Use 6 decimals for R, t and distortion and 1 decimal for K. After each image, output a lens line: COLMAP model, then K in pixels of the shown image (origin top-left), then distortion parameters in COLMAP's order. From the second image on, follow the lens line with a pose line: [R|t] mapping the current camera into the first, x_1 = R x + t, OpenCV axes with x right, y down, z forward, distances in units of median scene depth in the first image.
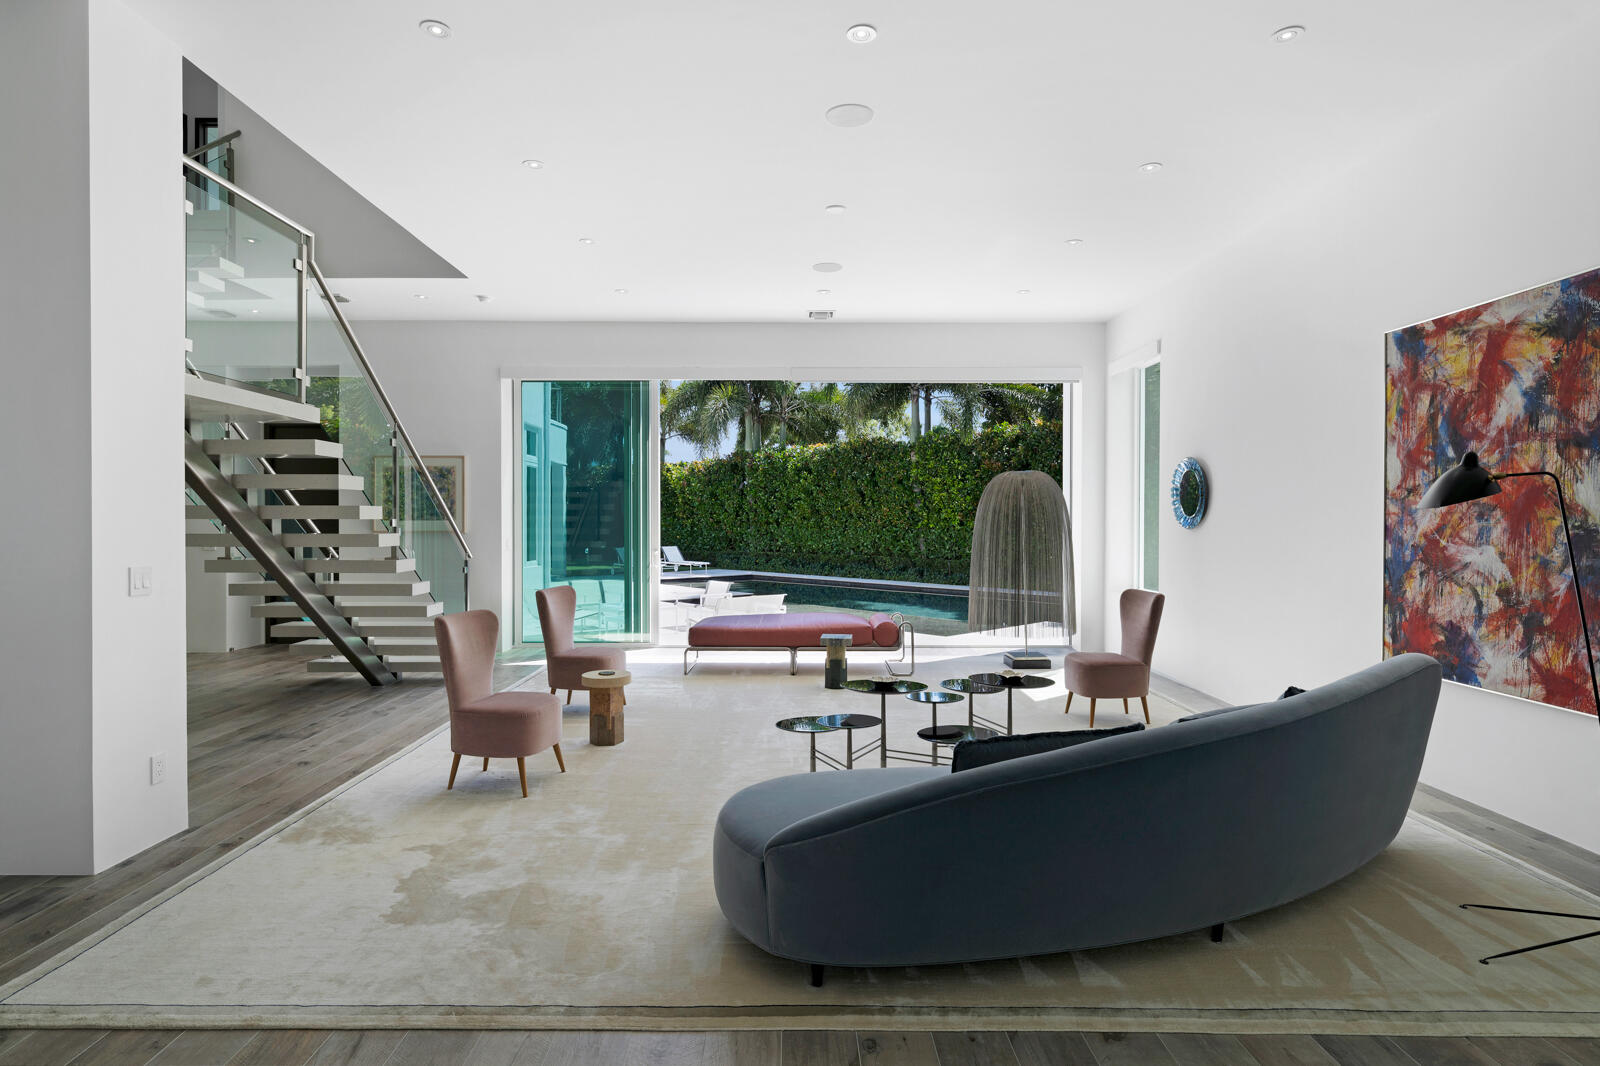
lens RADIAL K [[878.8, 0, 797.8], [0, 878.8, 528.7], [0, 0, 1]] dist [-0.000466, 0.002327]
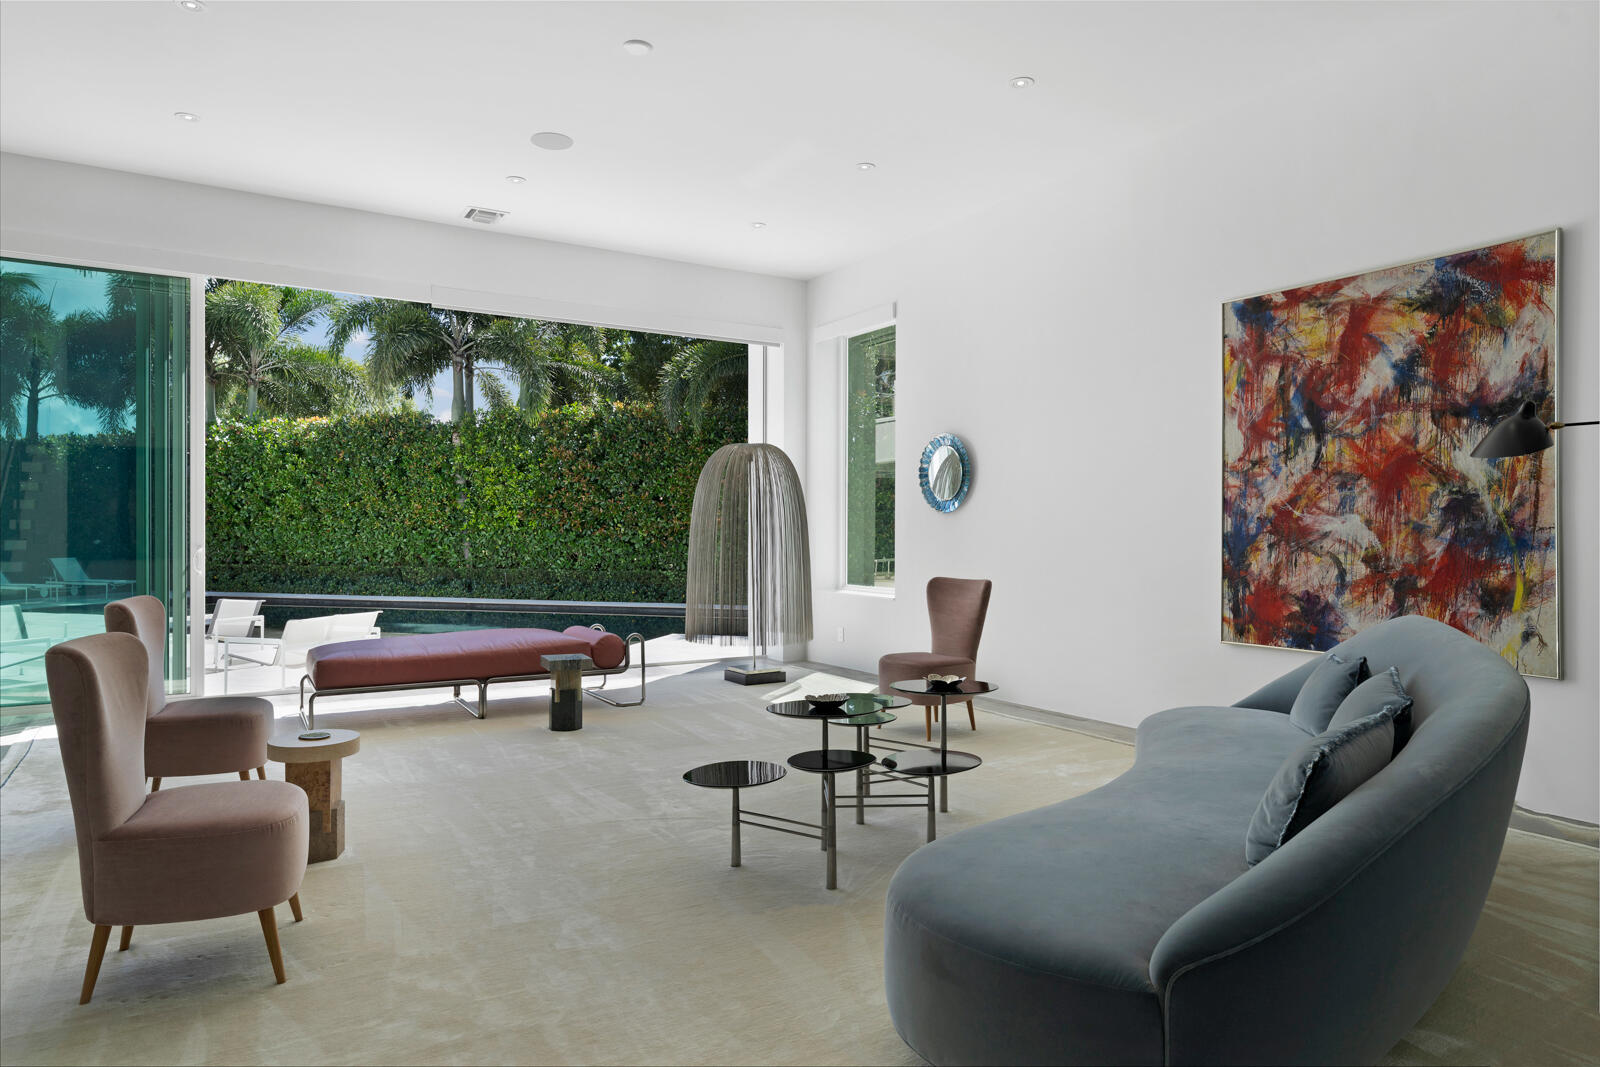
lens RADIAL K [[998.9, 0, 800.6], [0, 998.9, 535.9], [0, 0, 1]] dist [0.008503, -0.001230]
pose [[0.852946, -0.002322, 0.521994, -0.337264], [0.004588, 0.999985, -0.003048, 0.041289], [-0.521979, 0.004995, 0.852944, 0.310968]]
